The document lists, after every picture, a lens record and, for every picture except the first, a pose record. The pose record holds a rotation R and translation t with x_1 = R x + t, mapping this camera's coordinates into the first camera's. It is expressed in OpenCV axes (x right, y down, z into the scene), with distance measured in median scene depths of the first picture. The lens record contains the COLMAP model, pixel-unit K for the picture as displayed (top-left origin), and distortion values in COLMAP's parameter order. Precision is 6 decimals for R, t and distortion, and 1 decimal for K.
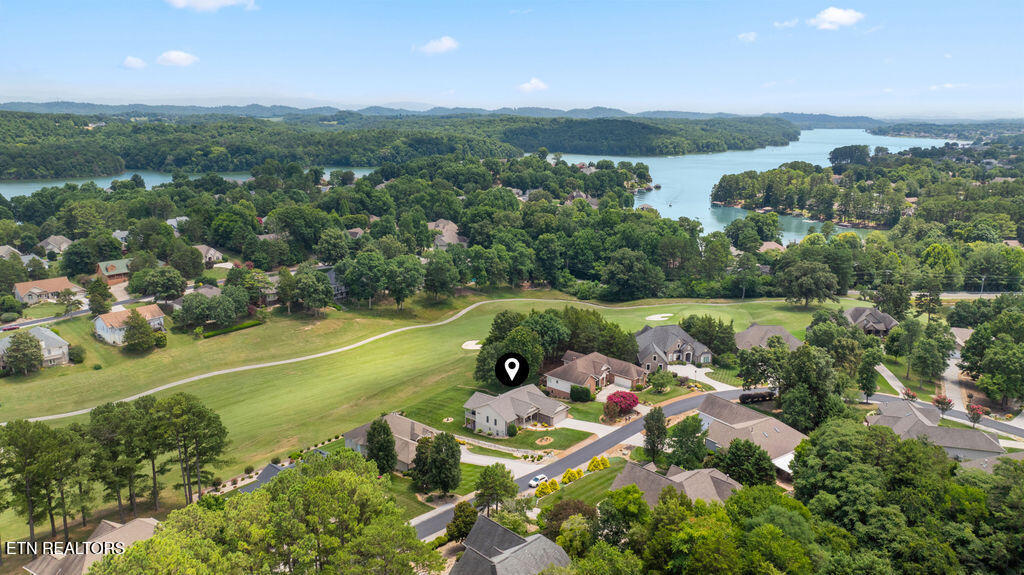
lens RADIAL K [[717.4, 0, 512.0], [0, 717.4, 287.5], [0, 0, 1]] dist [-0.007063, -0.000200]
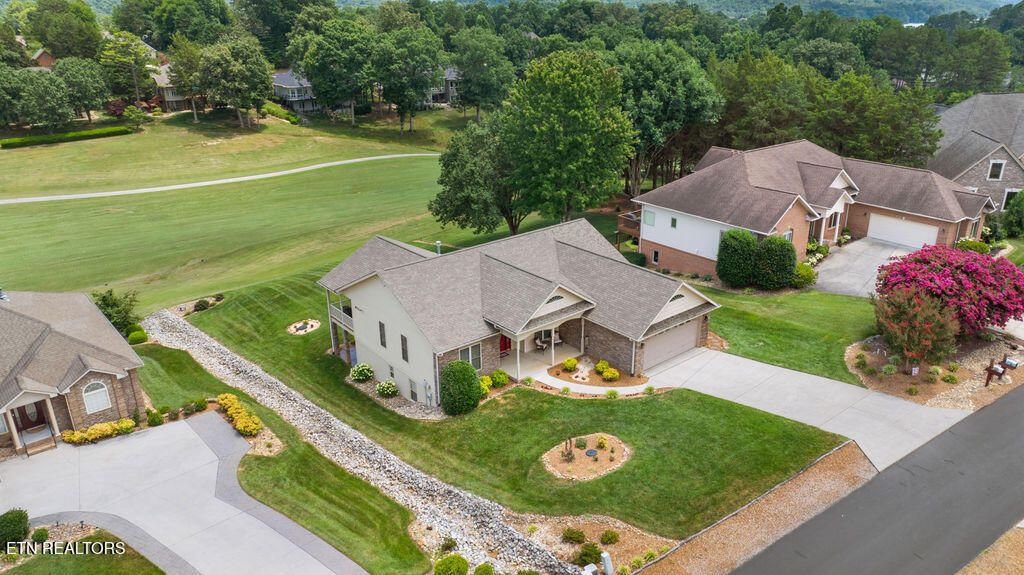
lens RADIAL K [[717.4, 0, 512.0], [0, 717.4, 287.5], [0, 0, 1]] dist [-0.007063, -0.000200]
pose [[0.983799, 0.046694, -0.173085, 0.051372], [-0.023308, 0.990605, 0.134756, 0.124156], [0.177751, -0.128538, 0.975645, 0.717365]]
